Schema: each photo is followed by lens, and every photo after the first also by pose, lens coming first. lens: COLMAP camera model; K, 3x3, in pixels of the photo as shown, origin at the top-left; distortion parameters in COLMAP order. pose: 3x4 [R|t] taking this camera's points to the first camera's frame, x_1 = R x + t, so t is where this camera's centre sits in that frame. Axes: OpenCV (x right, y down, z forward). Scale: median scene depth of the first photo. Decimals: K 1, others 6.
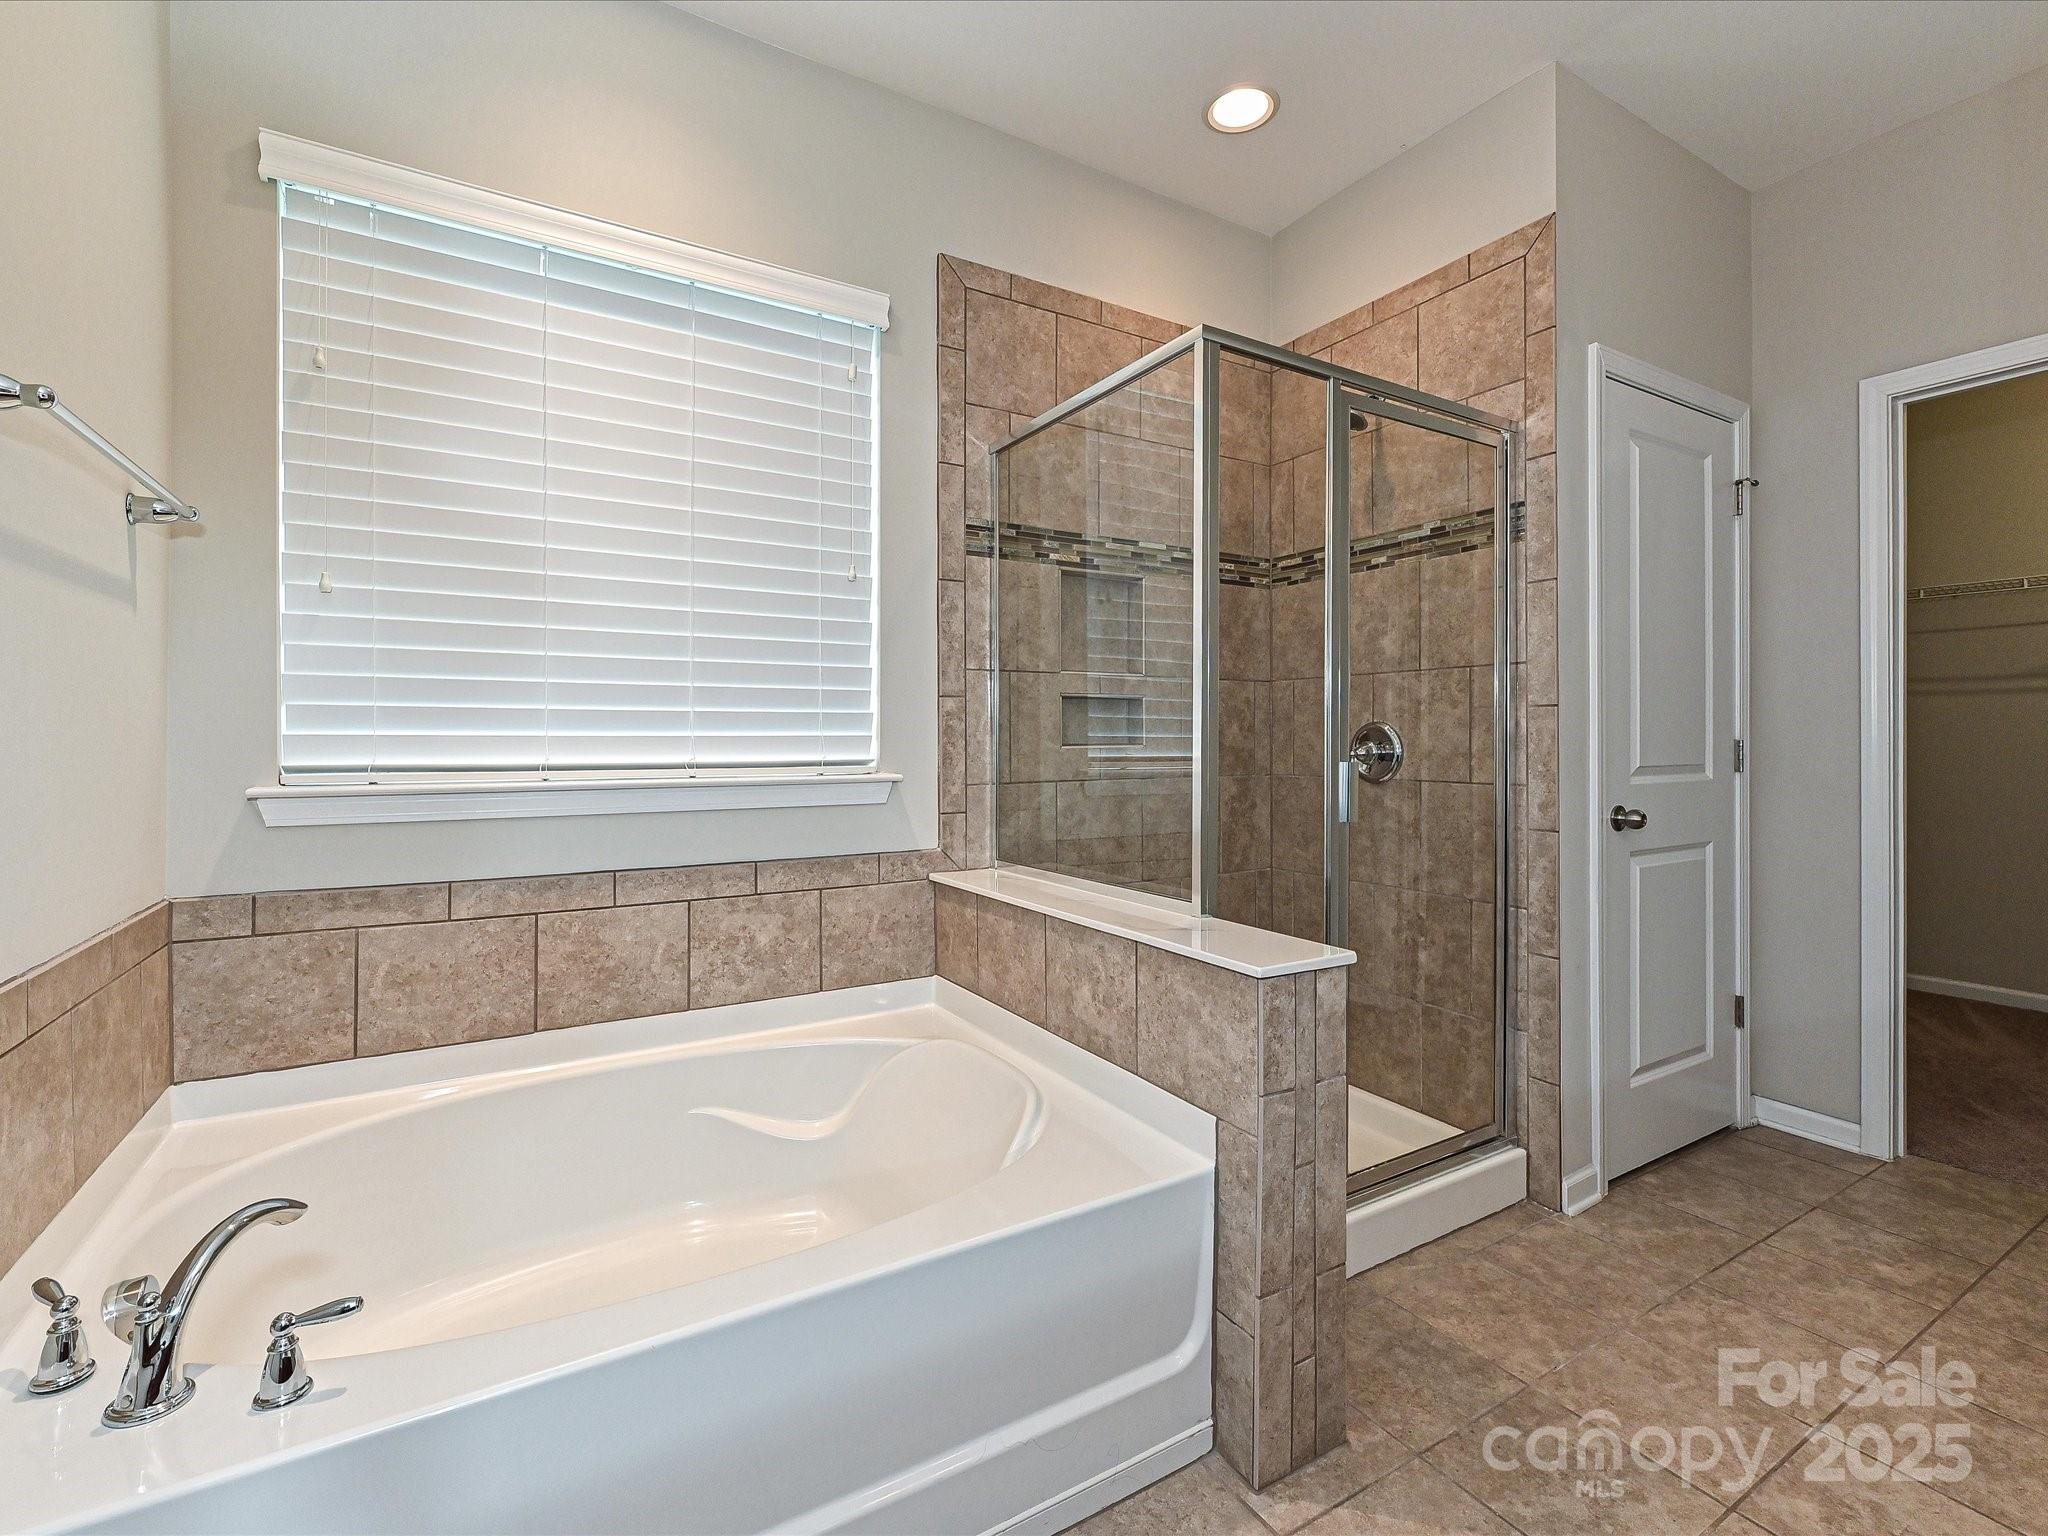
lens RADIAL K [[933.0, 0, 1018.8], [0, 933.0, 741.0], [0, 0, 1]] dist [-0.001736, 0.000113]
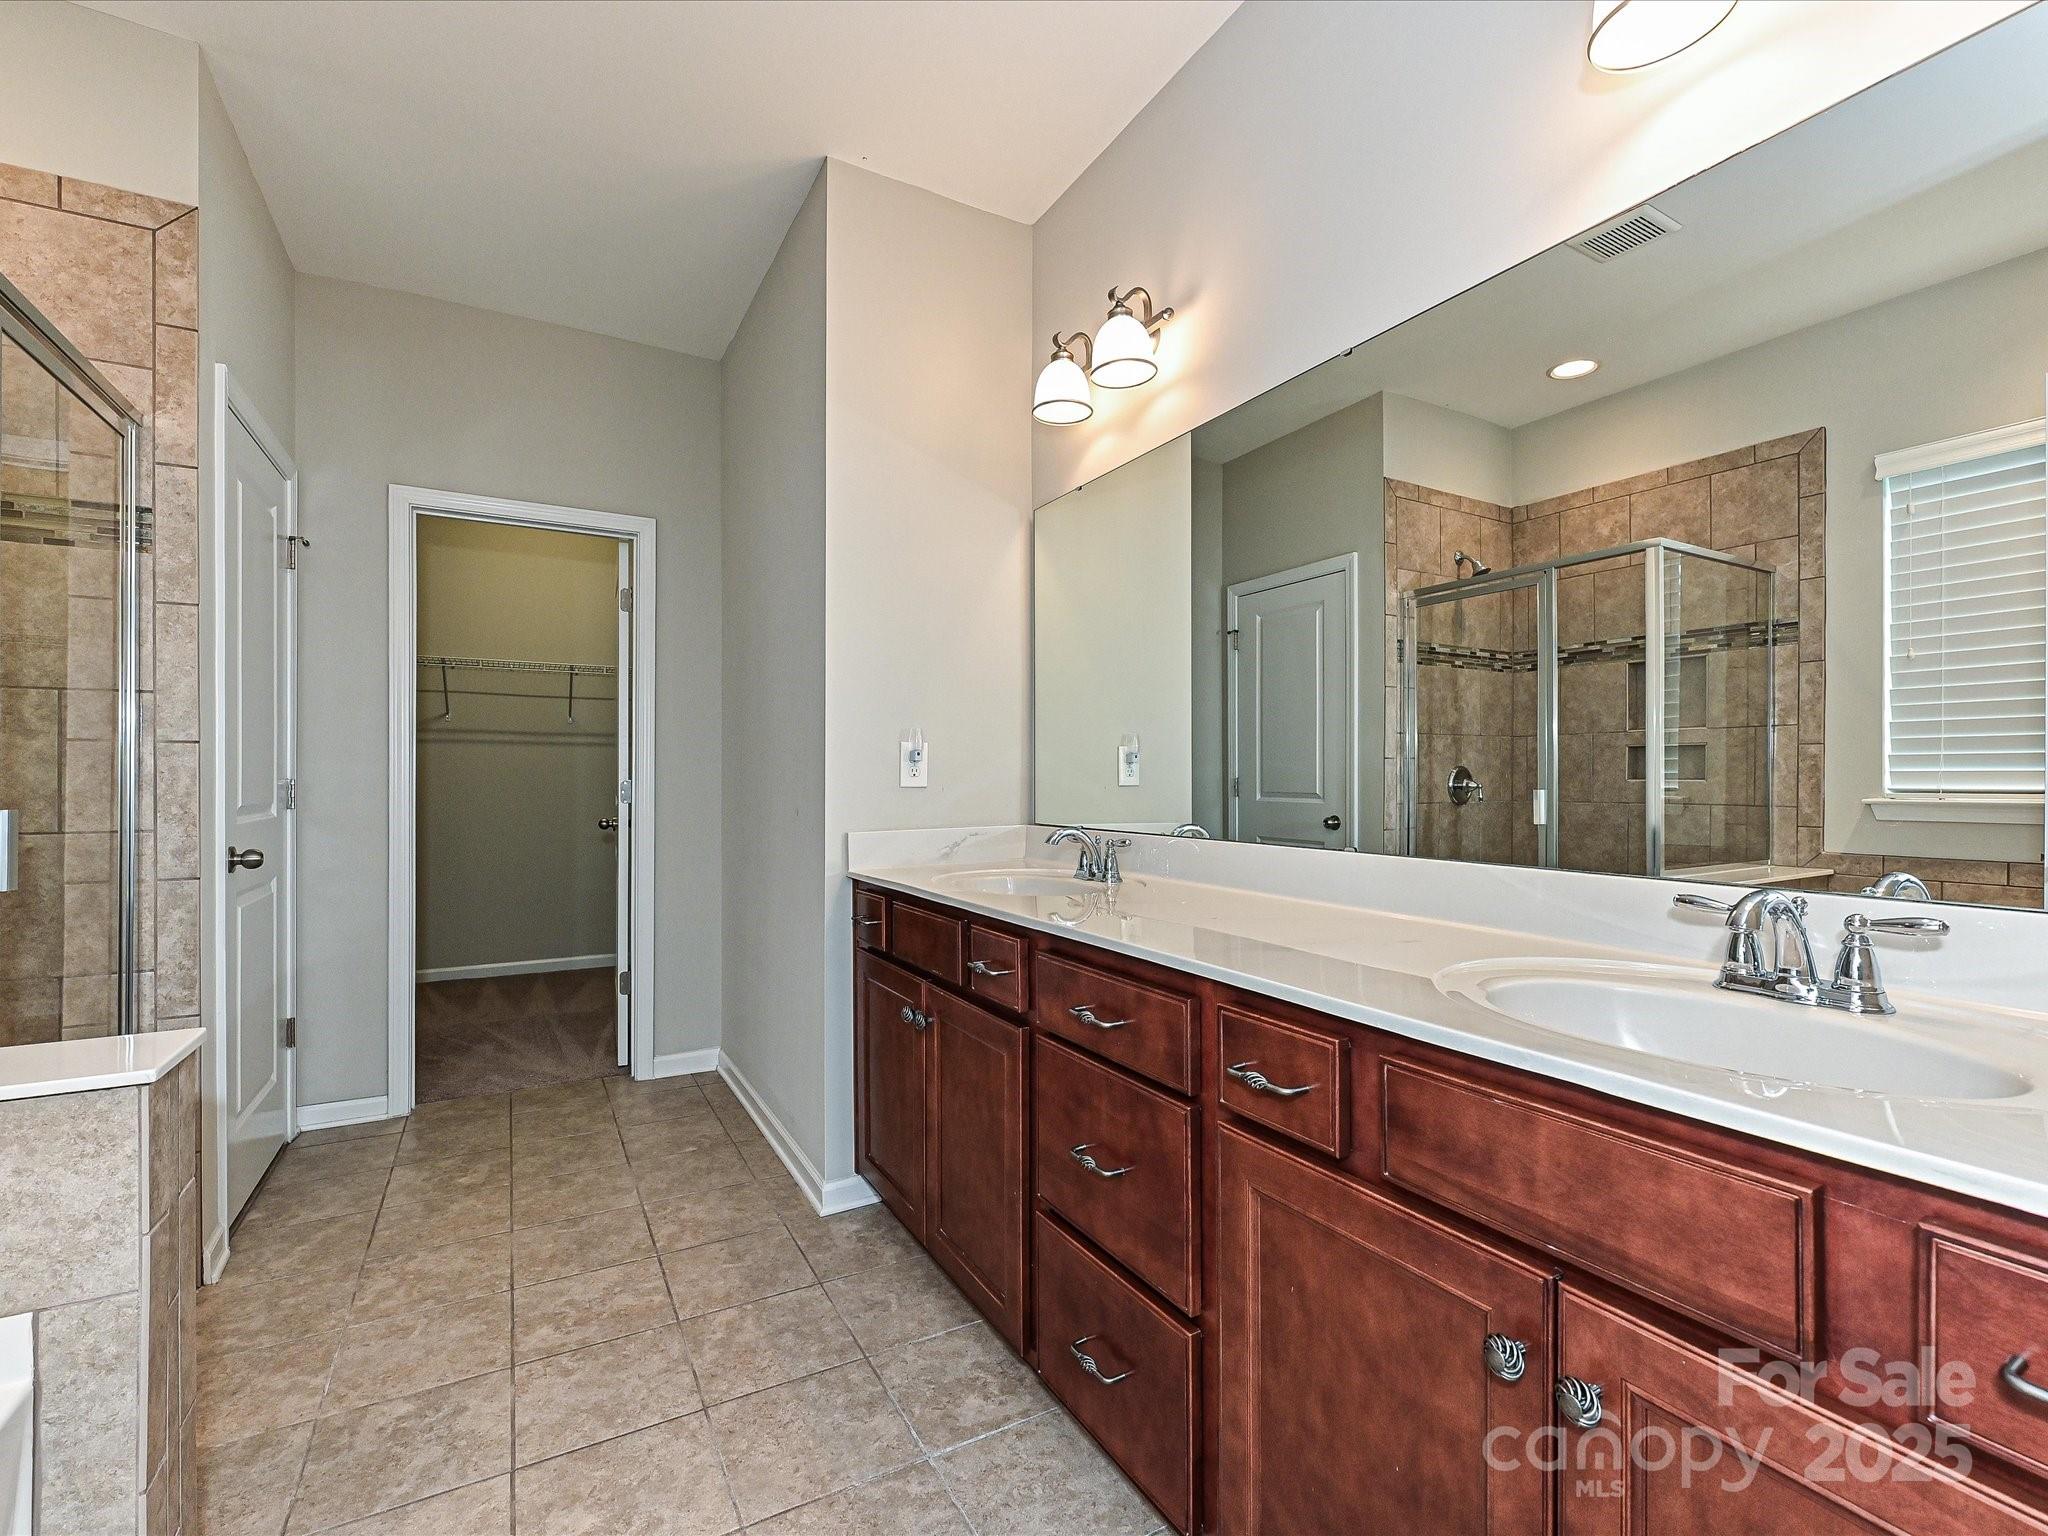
lens RADIAL K [[929.1, 0, 1024.3], [0, 929.1, 790.9], [0, 0, 1]] dist [-0.000725, -0.000276]
pose [[0.021568, -0.013226, 0.999680, -0.315232], [0.001108, 0.999912, 0.013205, -0.000893], [-0.999767, 0.000823, 0.021580, 0.154201]]
